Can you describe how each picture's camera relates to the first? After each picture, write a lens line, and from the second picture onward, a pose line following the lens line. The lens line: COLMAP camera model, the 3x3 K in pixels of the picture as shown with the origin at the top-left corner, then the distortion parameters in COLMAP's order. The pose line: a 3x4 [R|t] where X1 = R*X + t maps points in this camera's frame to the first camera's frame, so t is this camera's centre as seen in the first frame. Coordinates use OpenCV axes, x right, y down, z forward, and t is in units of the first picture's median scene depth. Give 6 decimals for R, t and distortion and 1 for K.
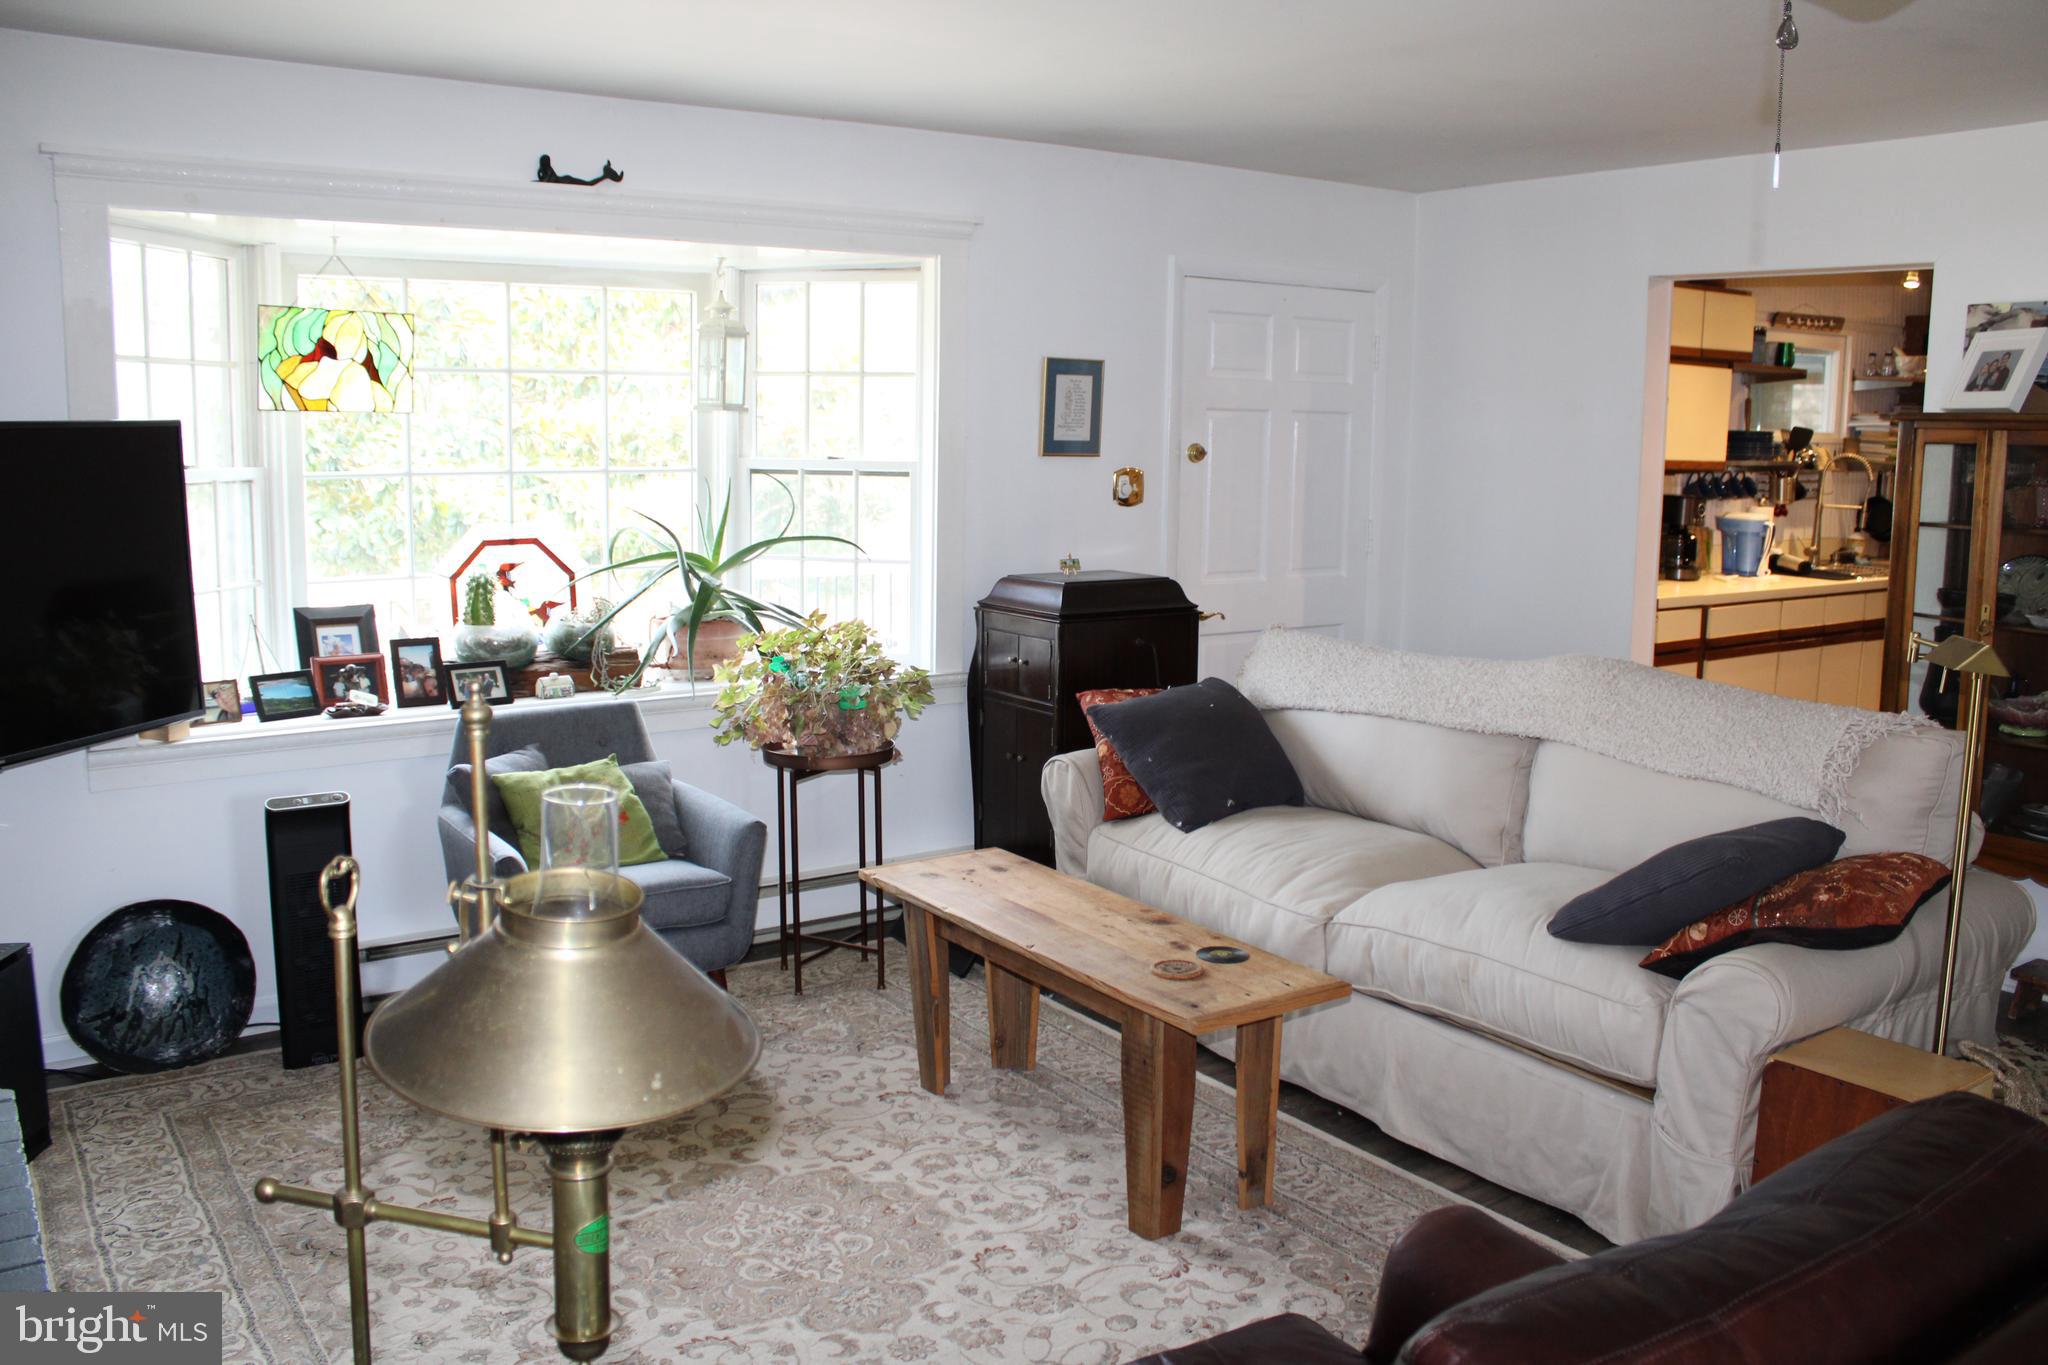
lens RADIAL K [[1685.5, 0, 1036.0], [0, 1685.5, 674.6], [0, 0, 1]] dist [-0.172352, 0.145847]
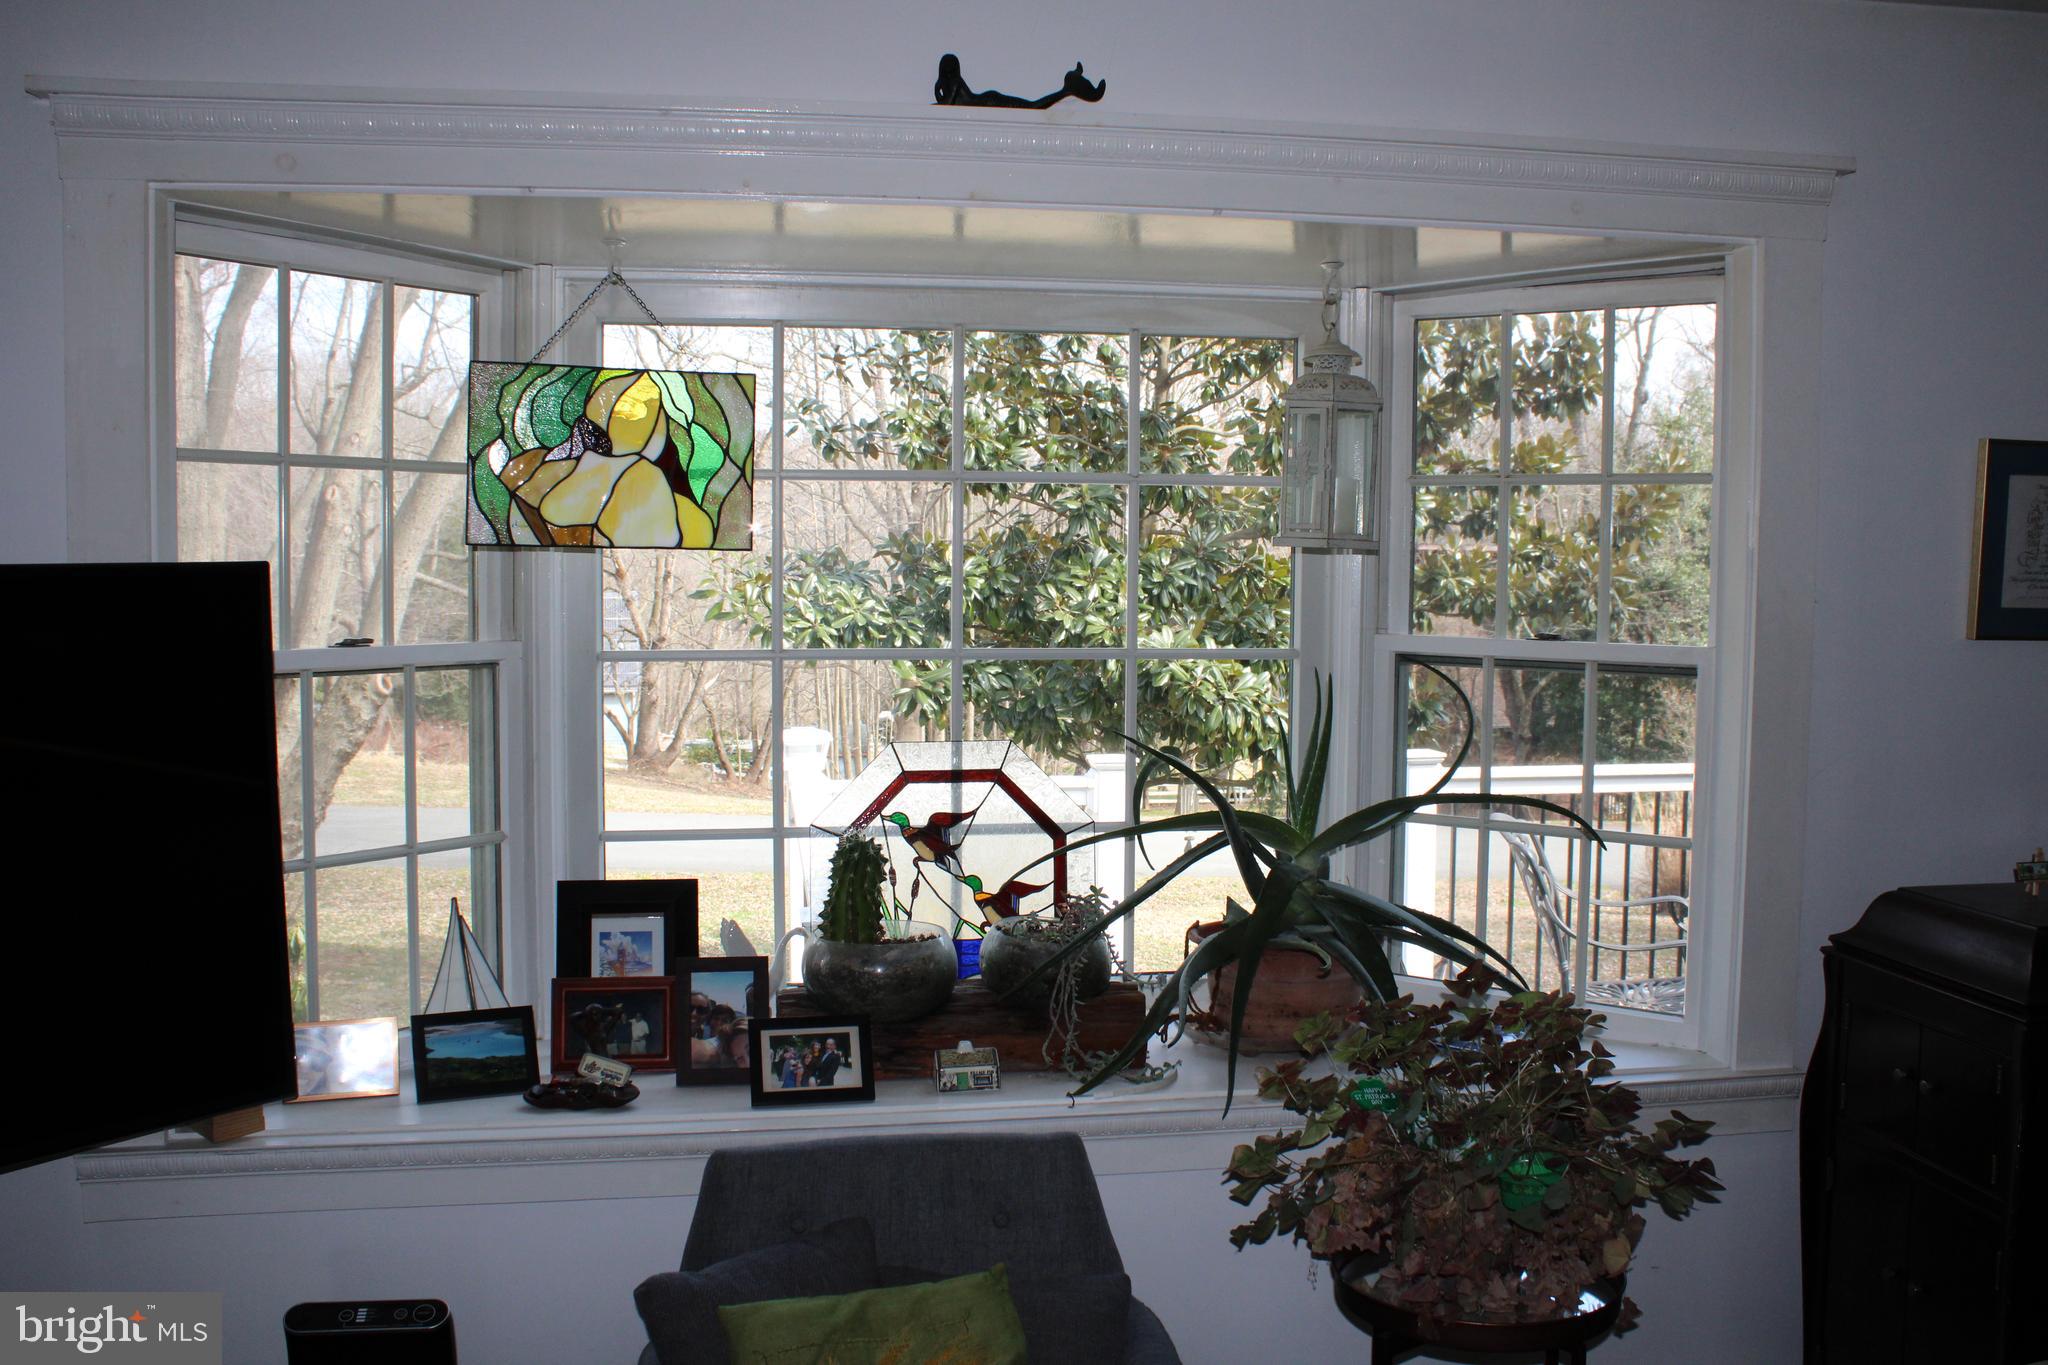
lens RADIAL K [[1790.2, 0, 1064.1], [0, 1790.2, 674.4], [0, 0, 1]] dist [-0.074503, -0.005617]
pose [[0.905554, 0.020683, -0.423727, -0.023138], [-0.057946, 0.995480, -0.075244, -0.075322], [0.420256, 0.092690, 0.902659, 0.486168]]
